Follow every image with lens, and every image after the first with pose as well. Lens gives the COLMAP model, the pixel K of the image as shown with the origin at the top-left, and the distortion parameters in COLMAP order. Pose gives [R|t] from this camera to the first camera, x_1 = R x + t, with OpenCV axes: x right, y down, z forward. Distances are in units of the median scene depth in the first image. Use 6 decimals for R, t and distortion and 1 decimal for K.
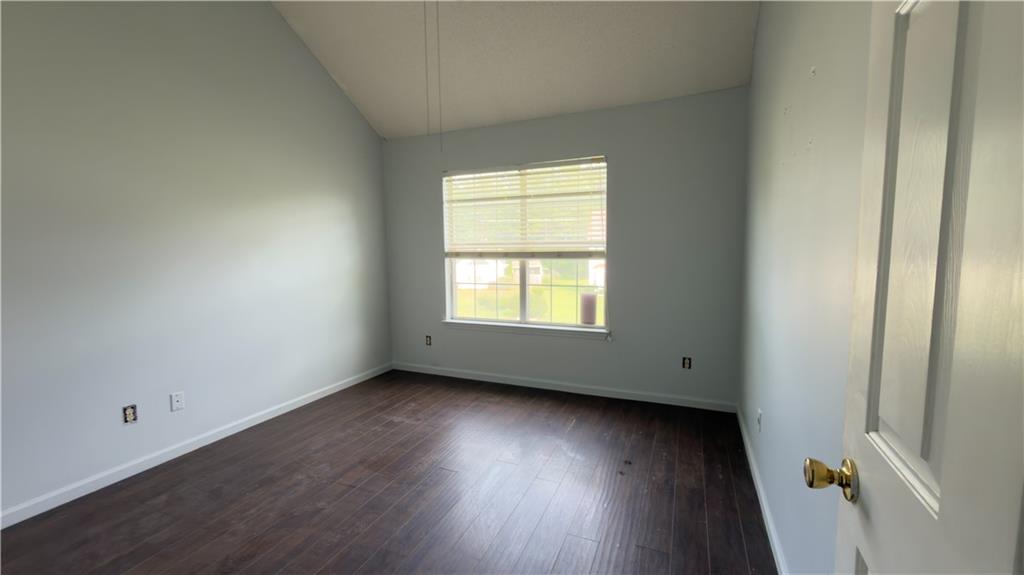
lens RADIAL K [[409.7, 0, 513.2], [0, 409.7, 289.8], [0, 0, 1]] dist [0.002243, -0.001115]
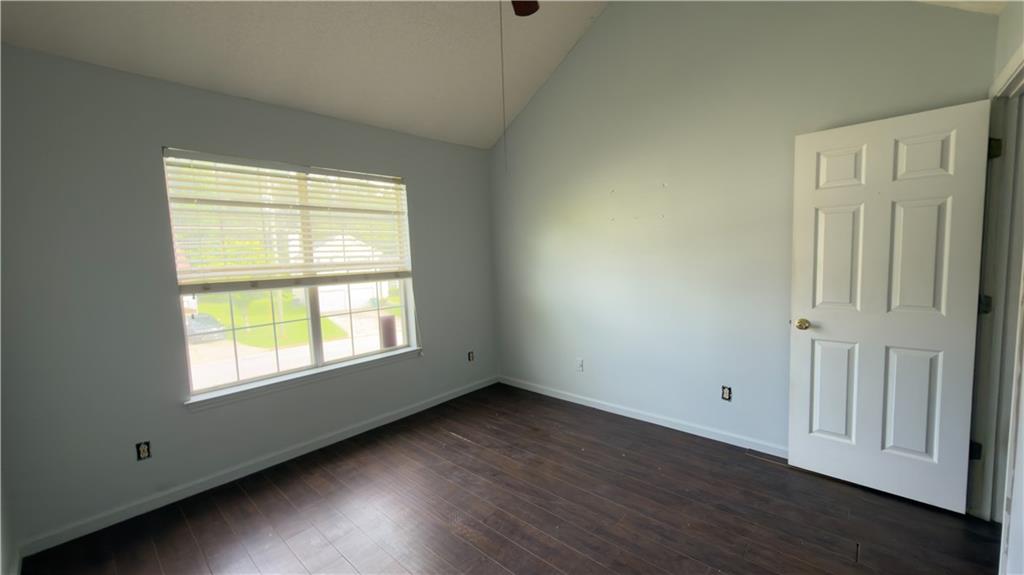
lens RADIAL K [[409.7, 0, 522.0], [0, 409.7, 287.2], [0, 0, 1]] dist [0.002243, -0.001115]
pose [[0.316693, -0.077443, 0.945361, -0.602695], [0.129858, 0.990817, 0.037665, -0.049866], [-0.939597, 0.110835, 0.323841, 0.371762]]
